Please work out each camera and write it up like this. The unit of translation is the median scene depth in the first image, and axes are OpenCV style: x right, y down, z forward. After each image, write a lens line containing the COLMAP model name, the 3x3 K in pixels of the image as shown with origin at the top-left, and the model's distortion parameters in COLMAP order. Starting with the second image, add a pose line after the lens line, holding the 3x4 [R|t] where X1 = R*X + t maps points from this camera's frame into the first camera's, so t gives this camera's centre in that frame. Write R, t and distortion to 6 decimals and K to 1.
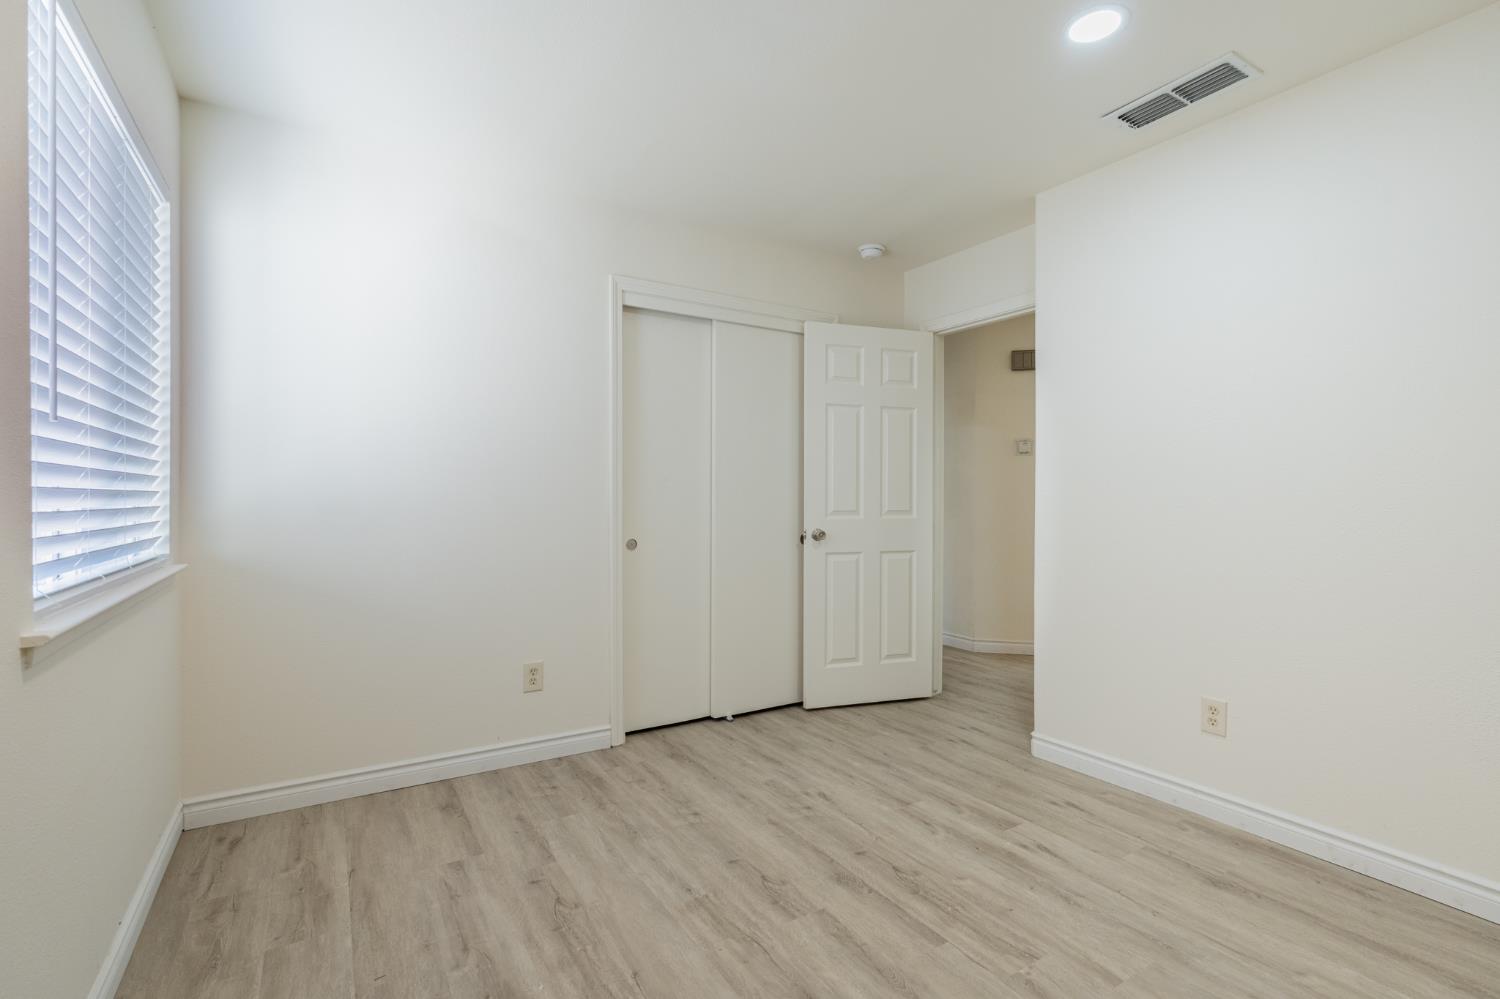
lens RADIAL K [[713.9, 0, 755.8], [0, 713.9, 506.7], [0, 0, 1]] dist [-0.000500, 0.000293]
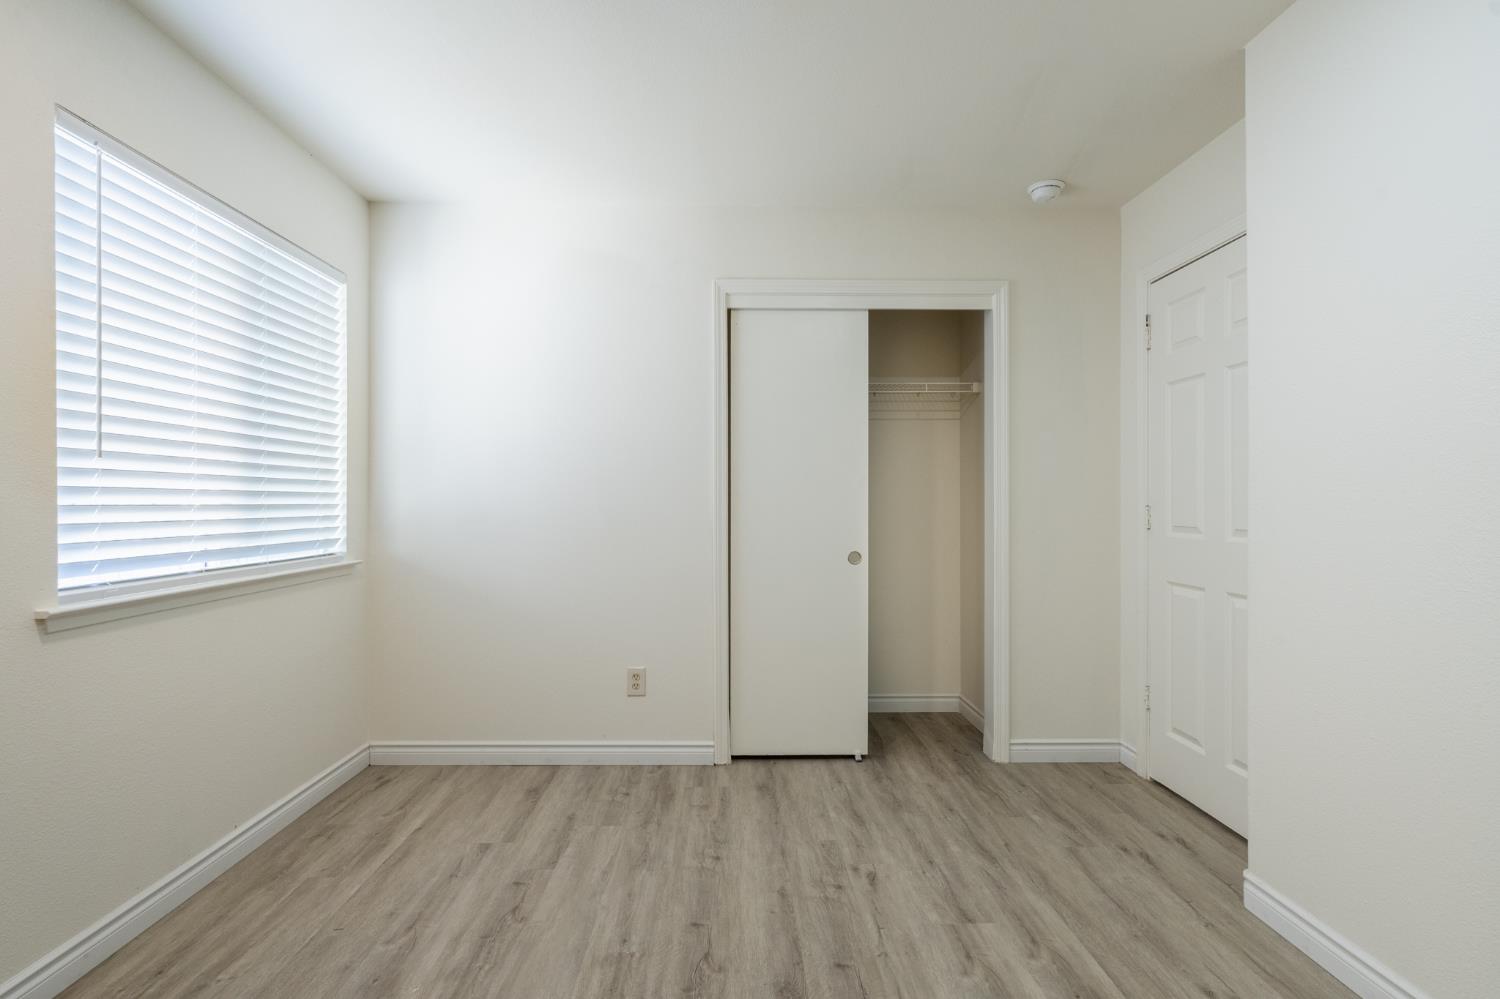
lens RADIAL K [[702.0, 0, 745.6], [0, 702.0, 505.7], [0, 0, 1]] dist [-0.000941, 0.000727]
pose [[0.845162, 0.000835, -0.534509, 0.406963], [-0.004744, 0.999971, -0.005940, -0.011971], [0.534489, 0.007556, 0.845142, 0.251938]]
